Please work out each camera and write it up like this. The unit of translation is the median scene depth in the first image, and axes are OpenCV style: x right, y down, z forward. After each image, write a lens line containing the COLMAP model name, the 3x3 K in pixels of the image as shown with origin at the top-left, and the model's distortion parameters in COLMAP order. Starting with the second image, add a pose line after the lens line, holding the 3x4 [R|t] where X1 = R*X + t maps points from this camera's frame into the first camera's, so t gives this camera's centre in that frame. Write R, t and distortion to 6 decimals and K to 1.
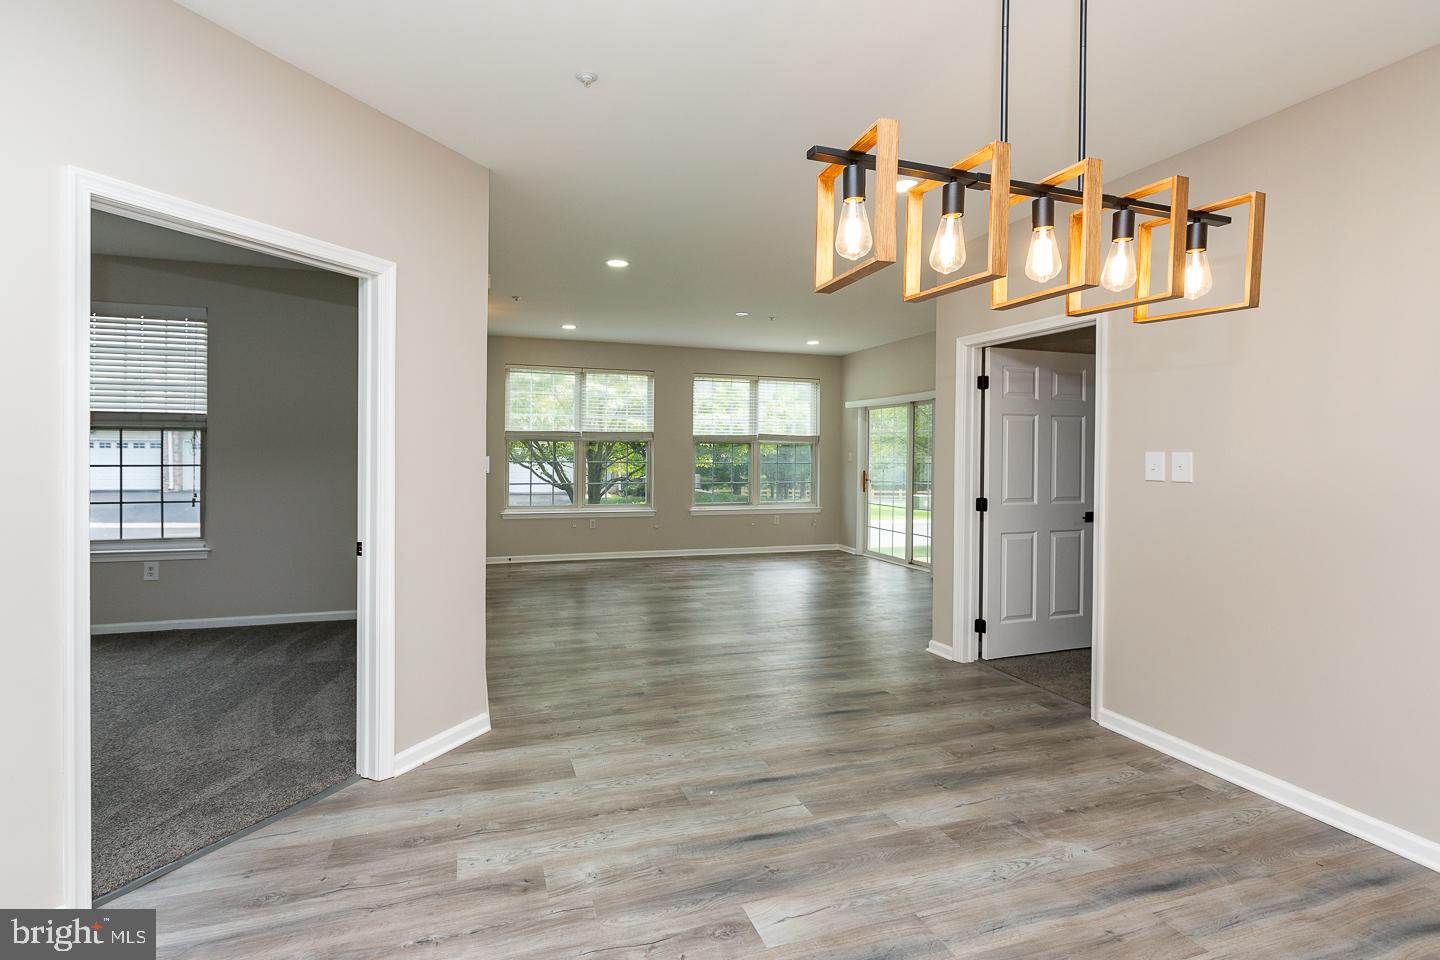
lens RADIAL K [[655.8, 0, 694.2], [0, 655.8, 457.6], [0, 0, 1]] dist [0.024681, 0.000045]
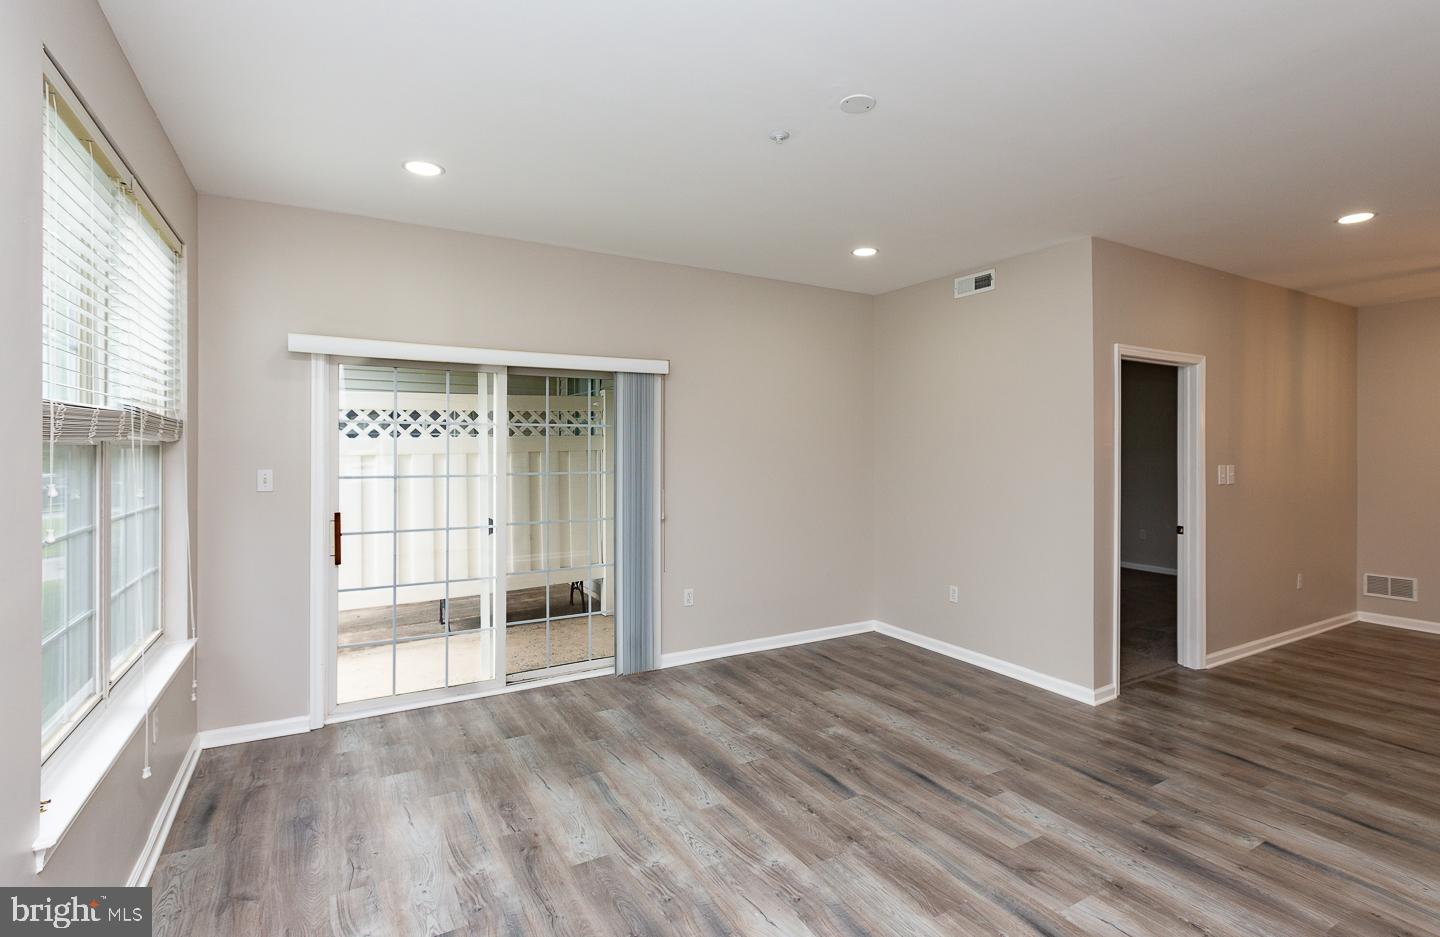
lens RADIAL K [[675.8, 0, 733.1], [0, 675.8, 449.8], [0, 0, 1]] dist [-0.000560, 0.000098]
pose [[-0.213159, -0.009540, 0.976971, -0.220824], [0.002113, 0.999945, 0.010225, -0.024328], [-0.977015, 0.004244, -0.213128, 0.922960]]
